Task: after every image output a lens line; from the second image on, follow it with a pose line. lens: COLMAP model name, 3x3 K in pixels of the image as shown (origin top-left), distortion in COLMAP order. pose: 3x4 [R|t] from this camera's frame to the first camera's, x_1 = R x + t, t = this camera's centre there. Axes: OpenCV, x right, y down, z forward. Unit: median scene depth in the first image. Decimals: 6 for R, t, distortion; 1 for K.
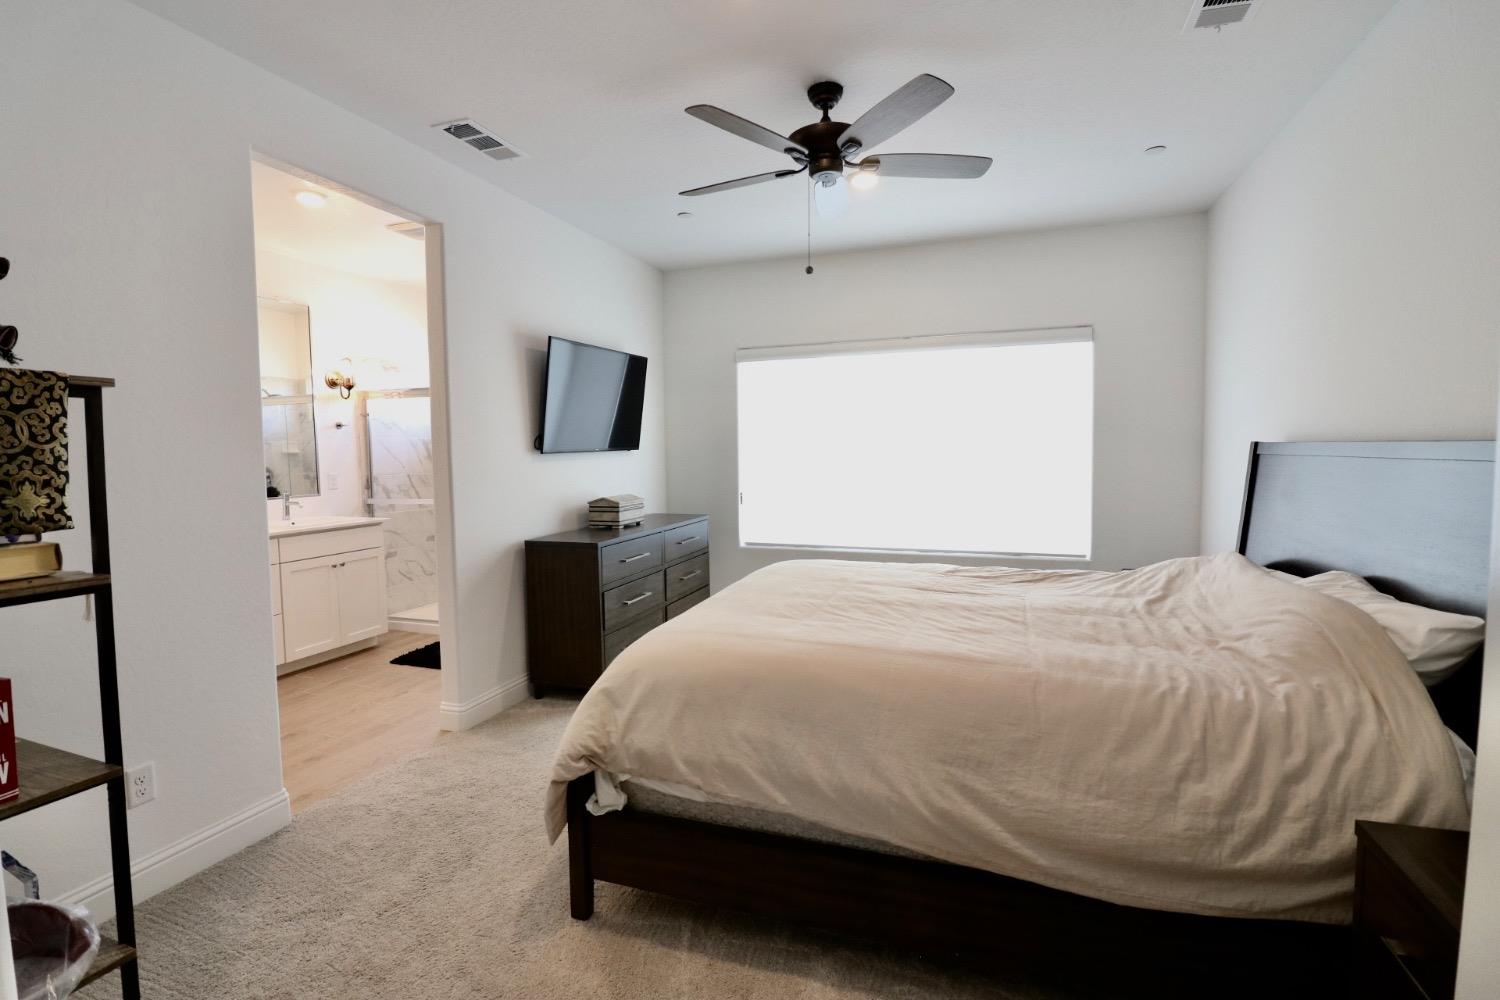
lens RADIAL K [[689.8, 0, 748.8], [0, 689.8, 496.3], [0, 0, 1]] dist [-0.011909, -0.003625]
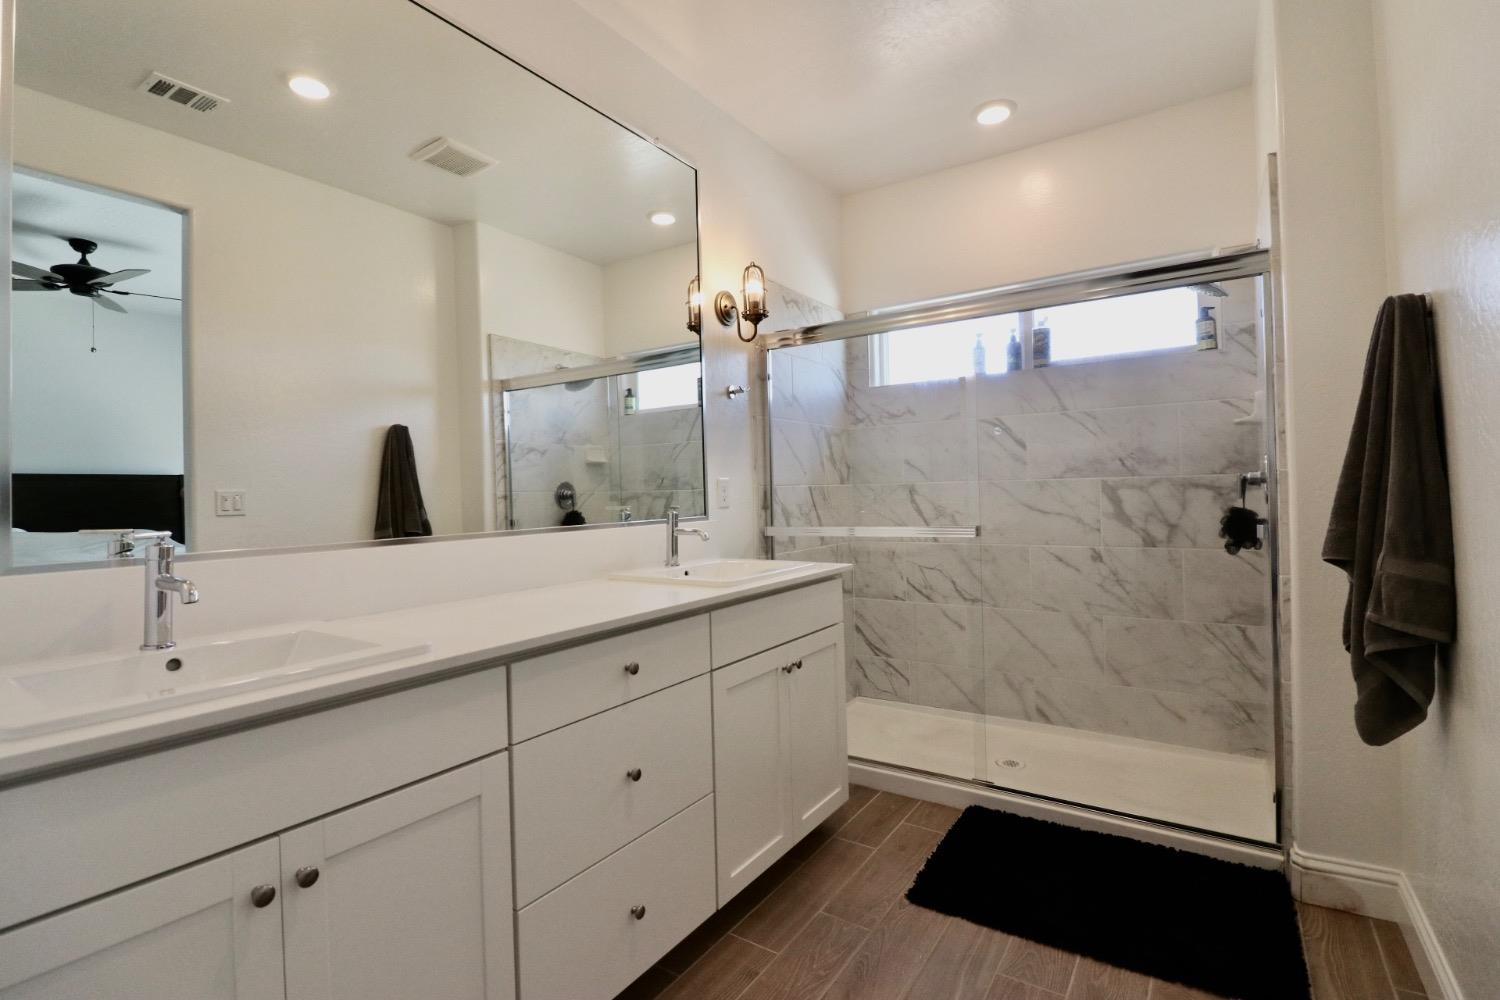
lens RADIAL K [[689.8, 0, 750.4], [0, 689.8, 497.4], [0, 0, 1]] dist [-0.011909, -0.003625]
pose [[0.972545, -0.009443, -0.232522, -0.435045], [-0.003758, 0.998409, -0.056264, 0.011361], [0.232684, 0.055593, 0.970962, 0.453046]]
